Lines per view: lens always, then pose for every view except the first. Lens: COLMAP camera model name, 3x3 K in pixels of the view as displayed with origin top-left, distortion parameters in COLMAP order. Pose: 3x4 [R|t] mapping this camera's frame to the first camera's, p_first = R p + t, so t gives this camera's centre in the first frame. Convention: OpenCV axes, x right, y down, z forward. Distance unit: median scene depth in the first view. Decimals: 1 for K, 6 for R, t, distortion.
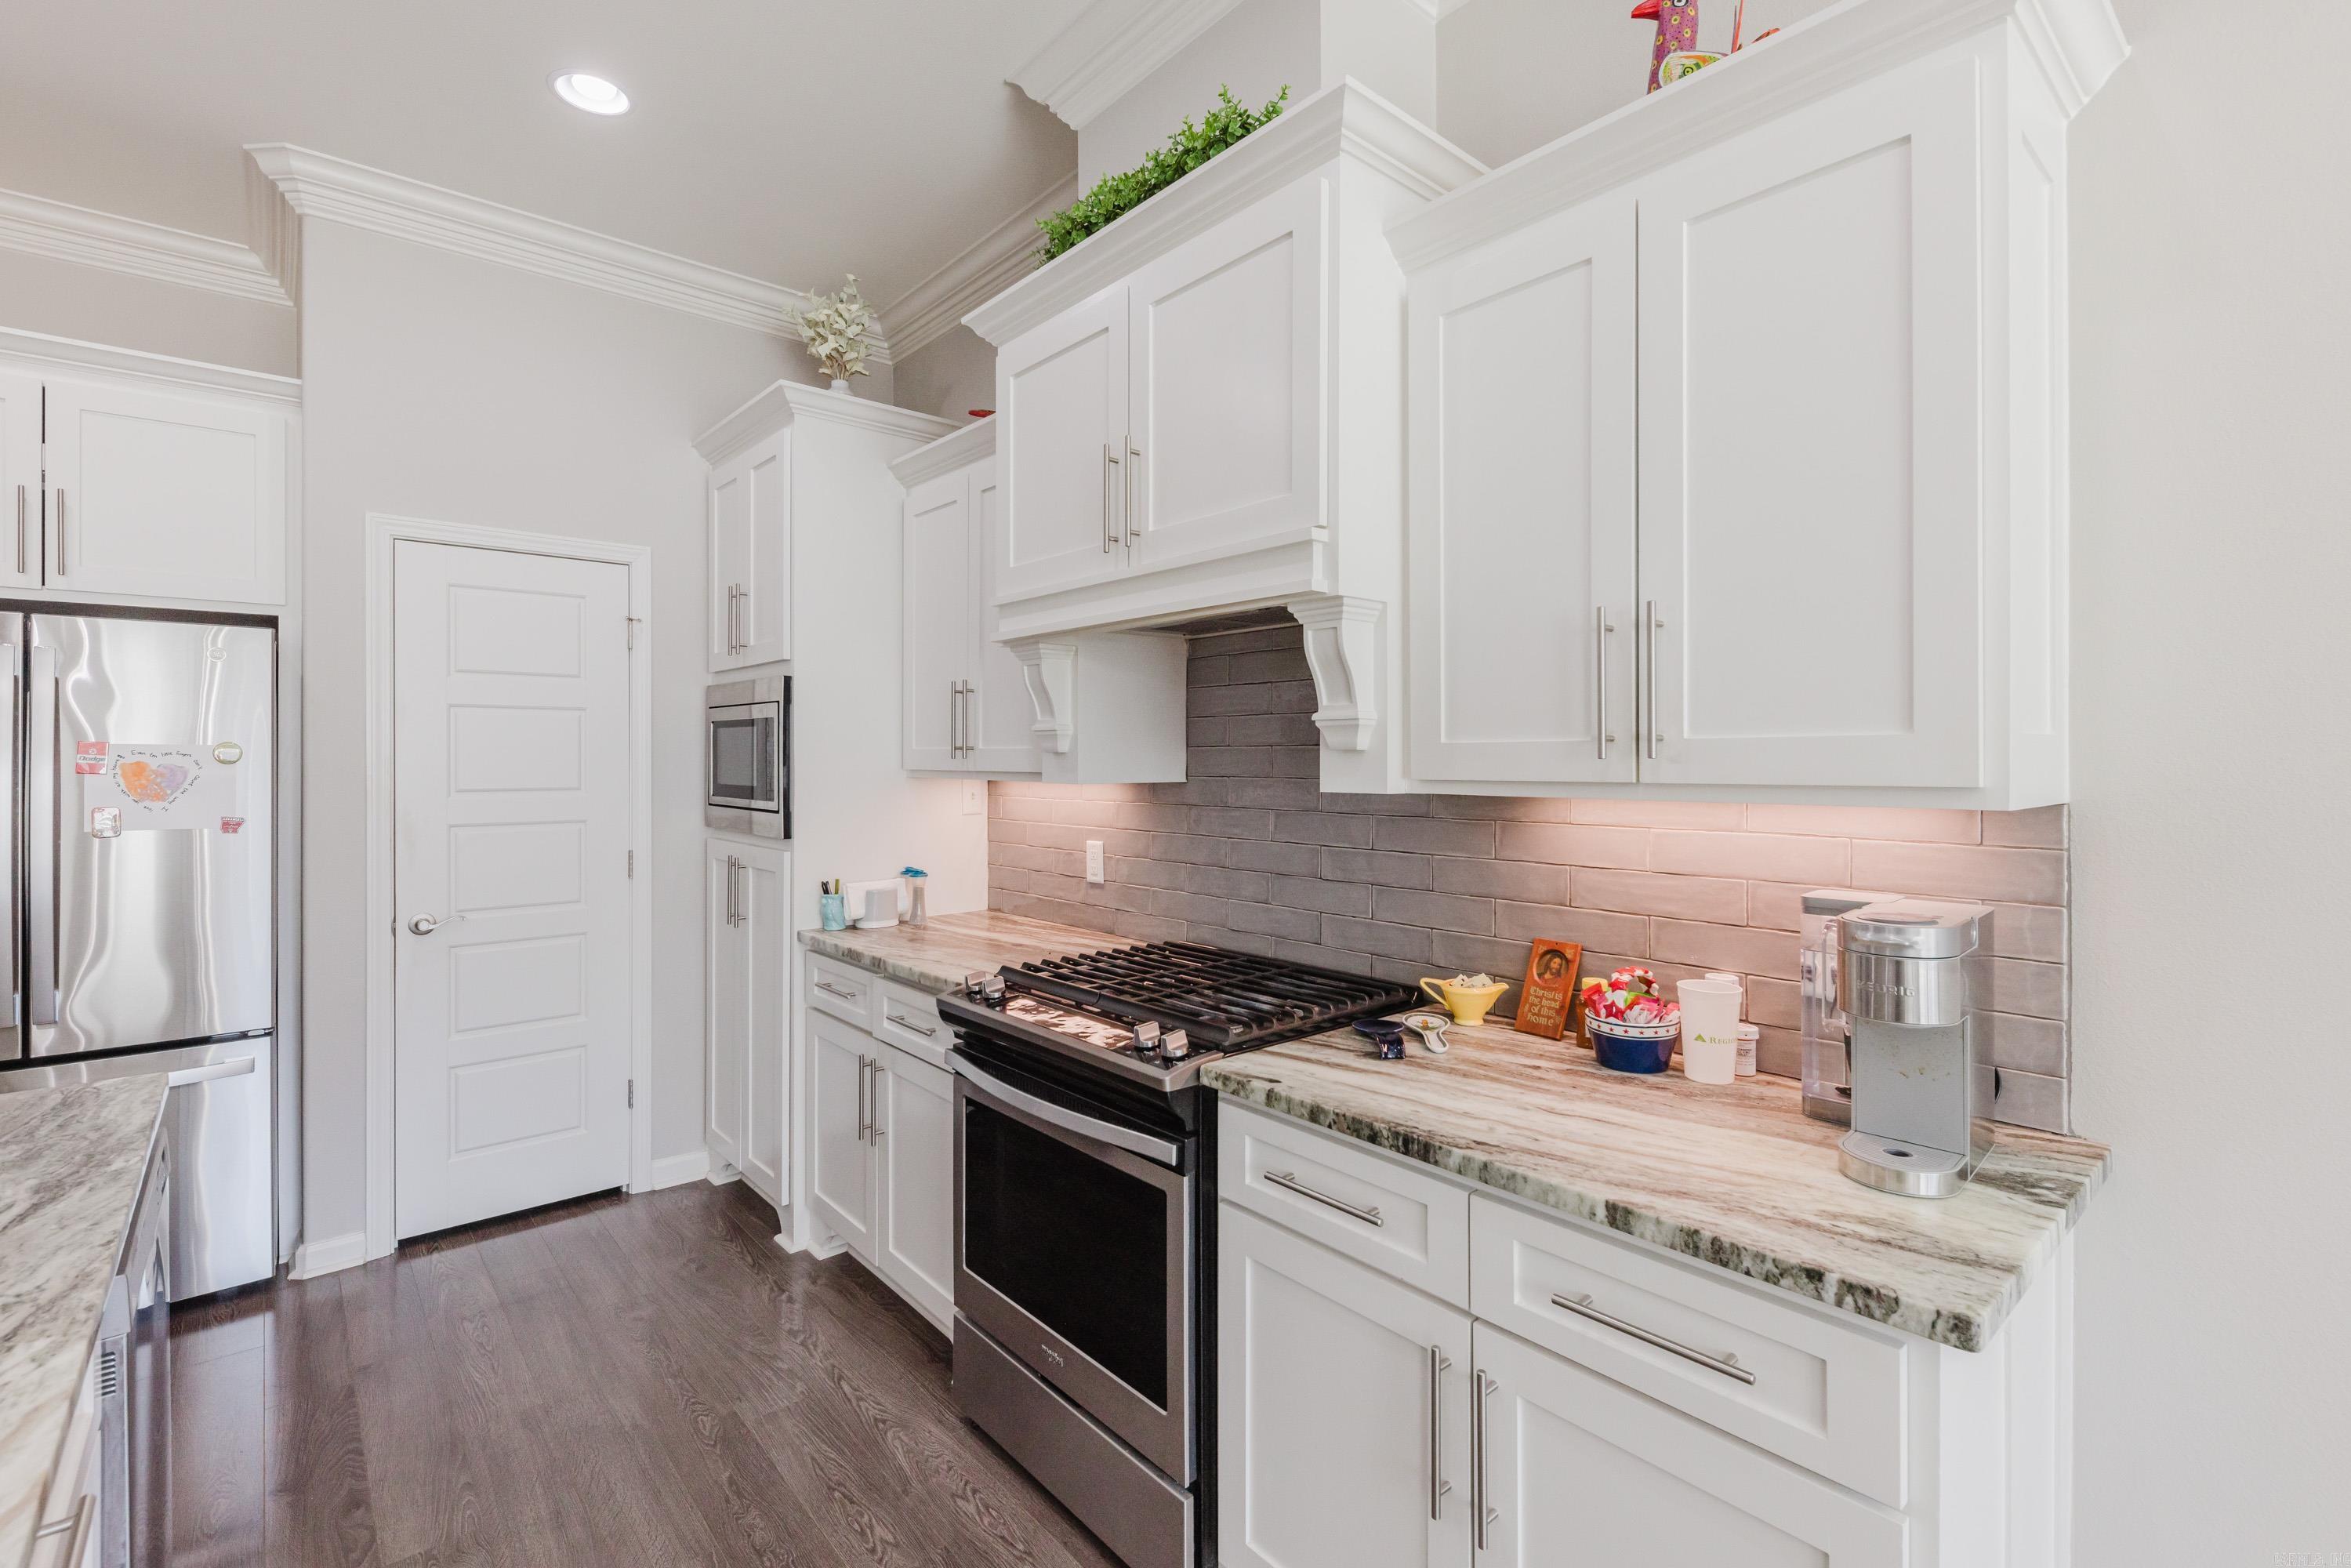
lens RADIAL K [[1049.4, 0, 1175.5], [0, 1049.4, 784.0], [0, 0, 1]] dist [0.021417, -0.012330]
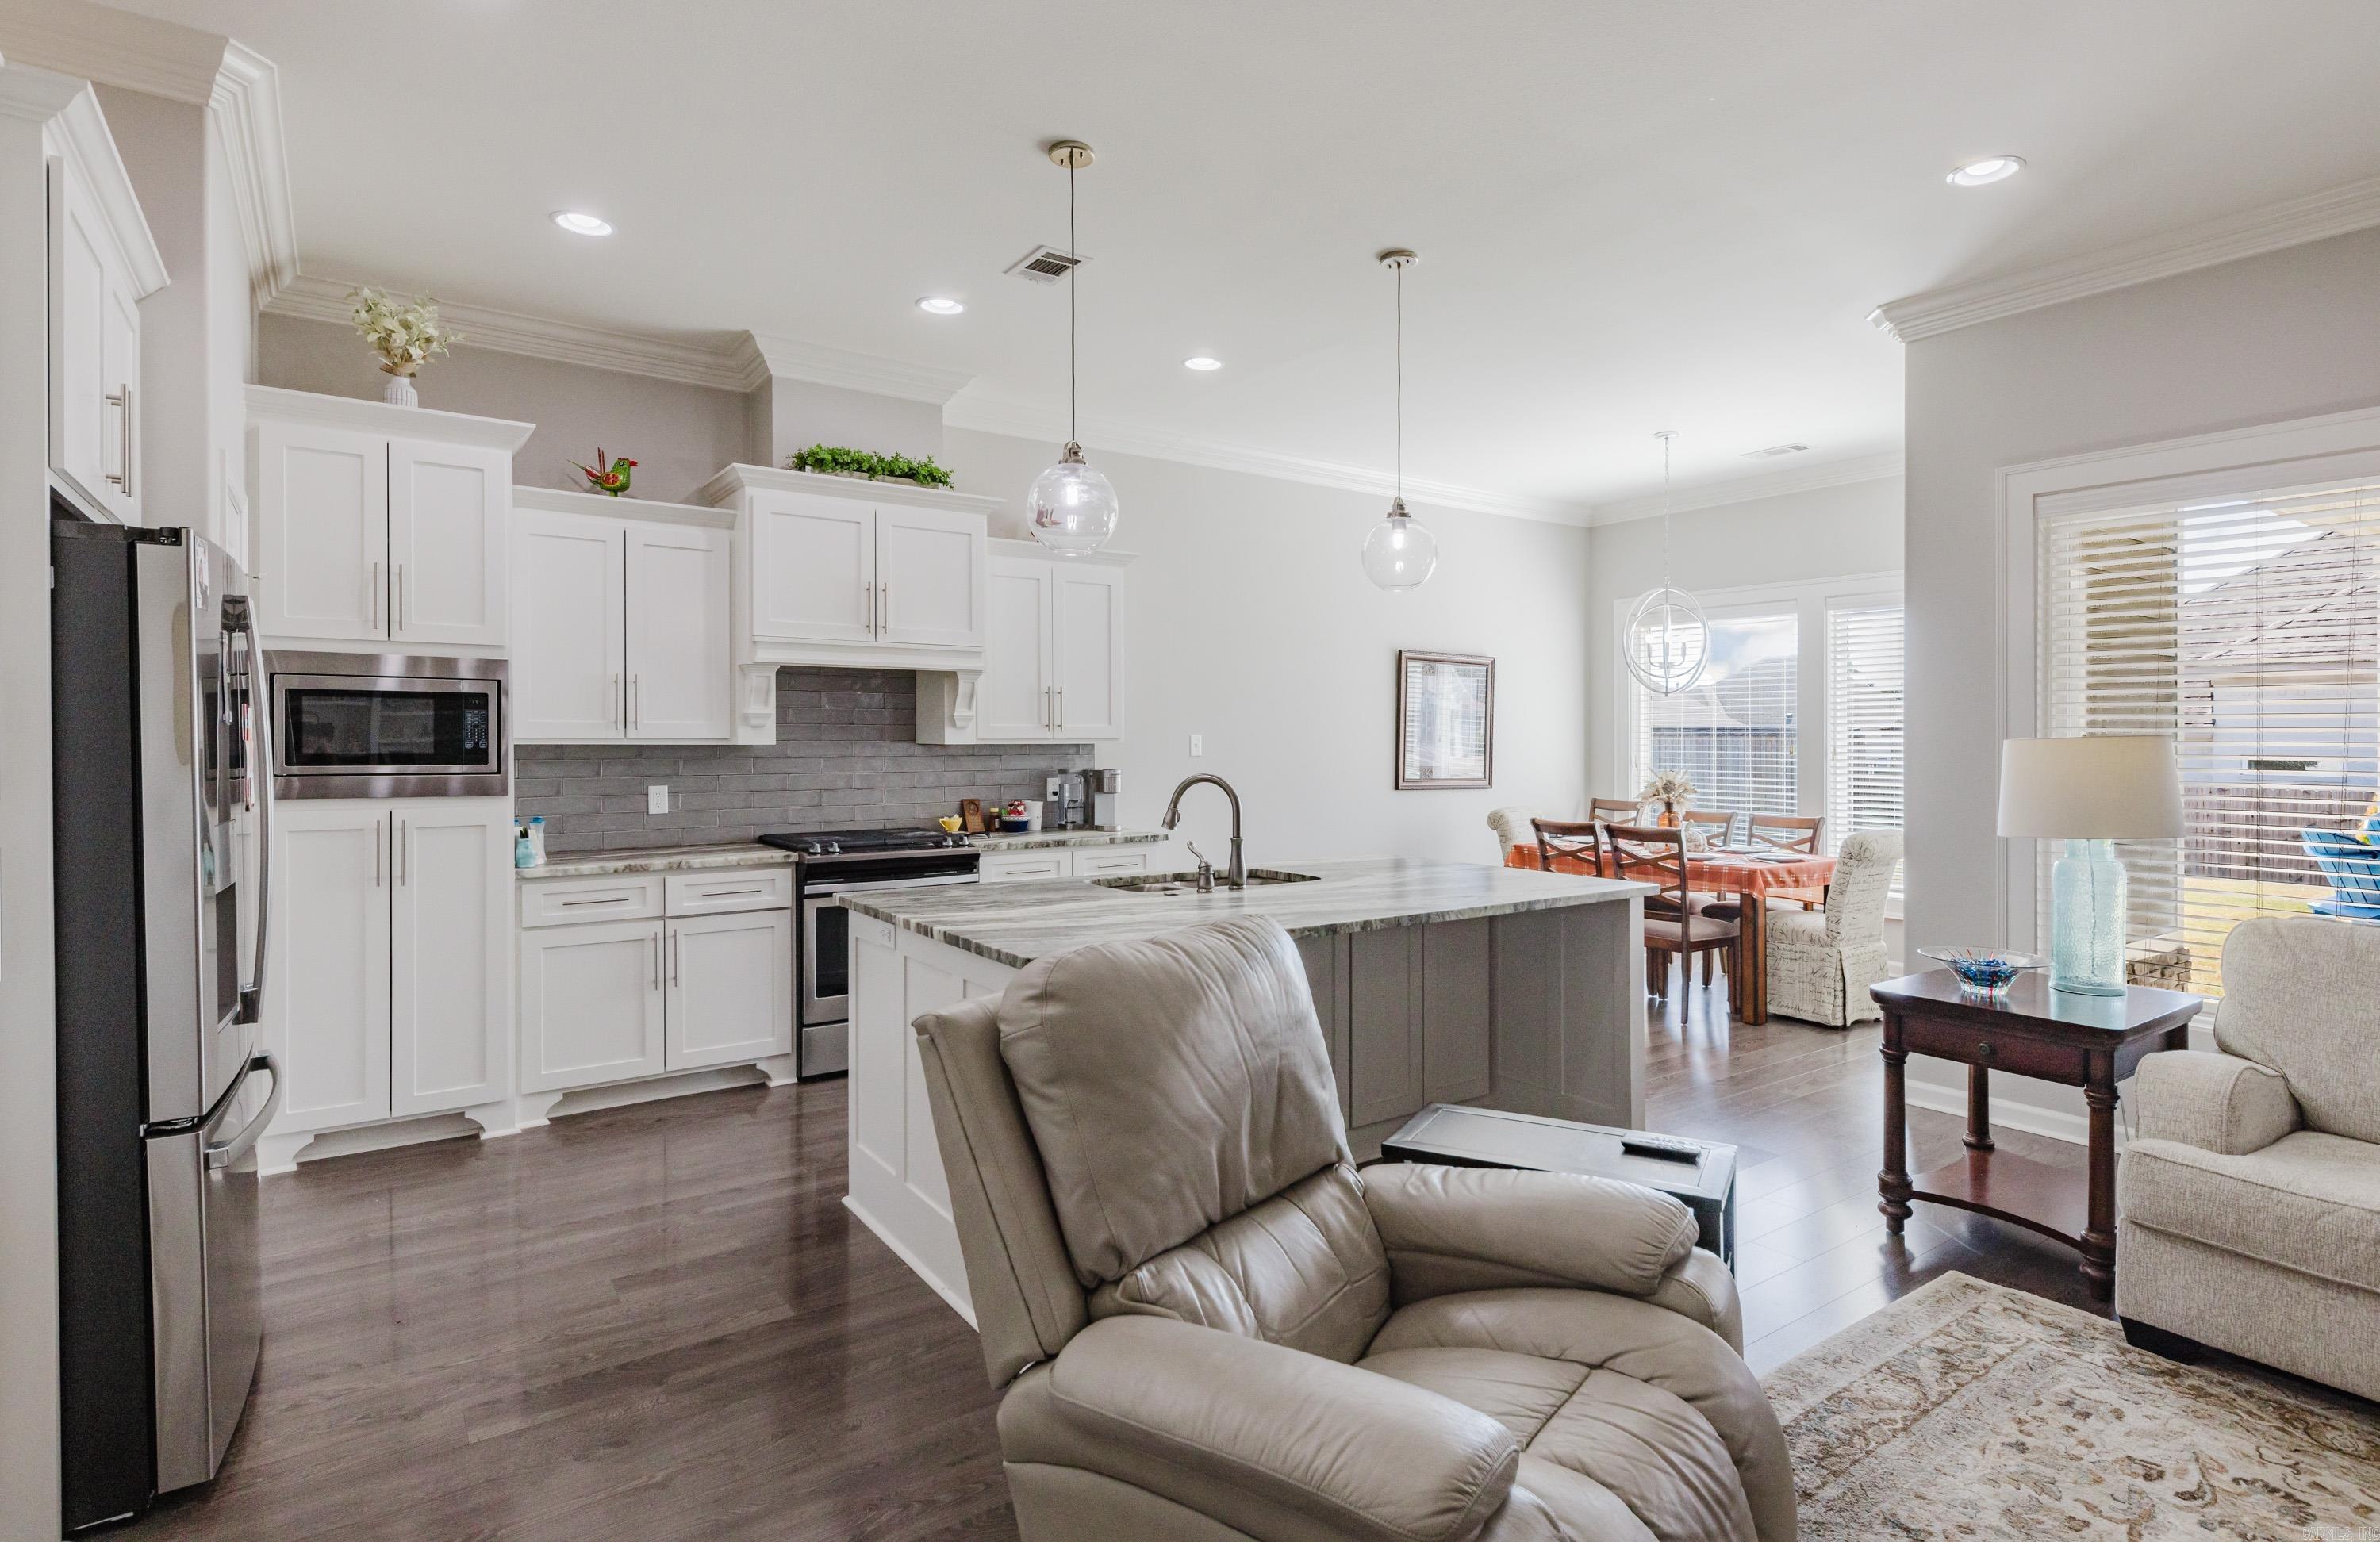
lens RADIAL K [[1169.1, 0, 1190.4], [0, 1169.1, 759.9], [0, 0, 1]] dist [-0.000009, 0.000034]
pose [[0.095586, -0.015724, 0.995297, -1.720671], [0.019185, 0.999719, 0.013952, 0.012803], [-0.995236, 0.017761, 0.095861, 0.098490]]
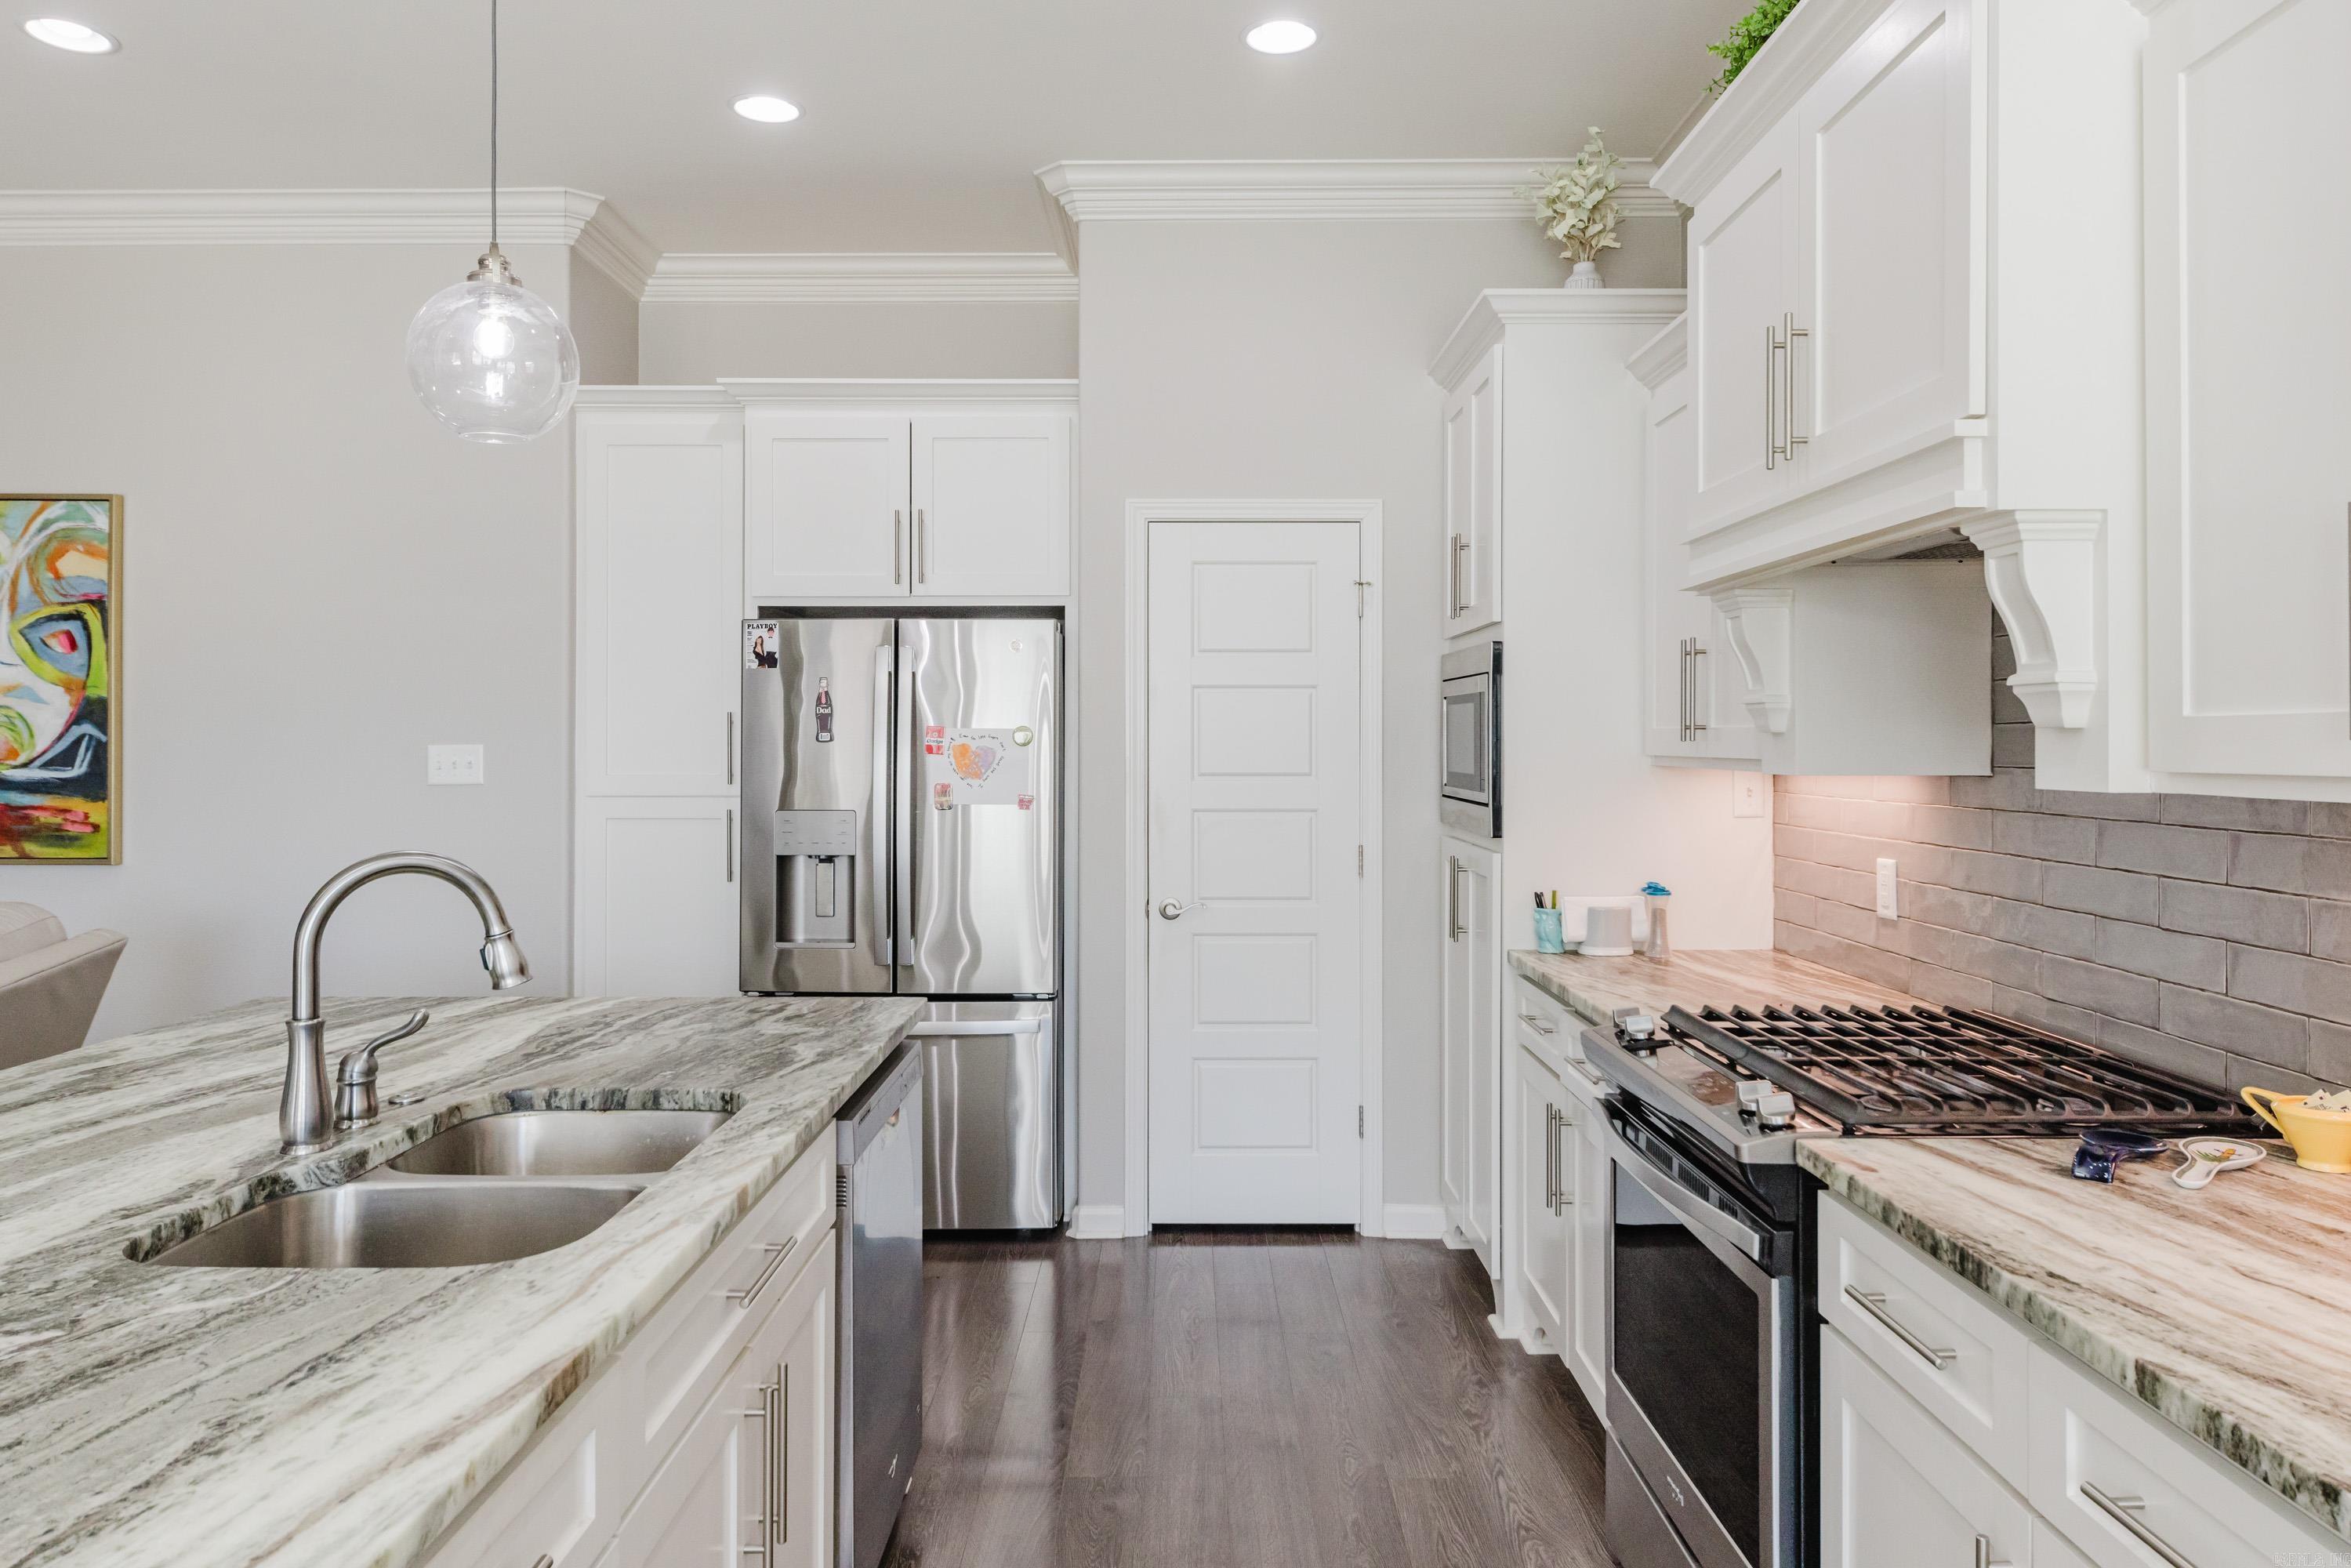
lens RADIAL K [[1551.0, 0, 1173.2], [0, 1551.0, 804.1], [0, 0, 1]] dist [0.019547, -0.004176]
pose [[0.753285, 0.026832, -0.657147, 0.272251], [-0.016021, 0.999620, 0.022451, 0.002520], [0.657499, -0.006384, 0.753428, -0.101188]]
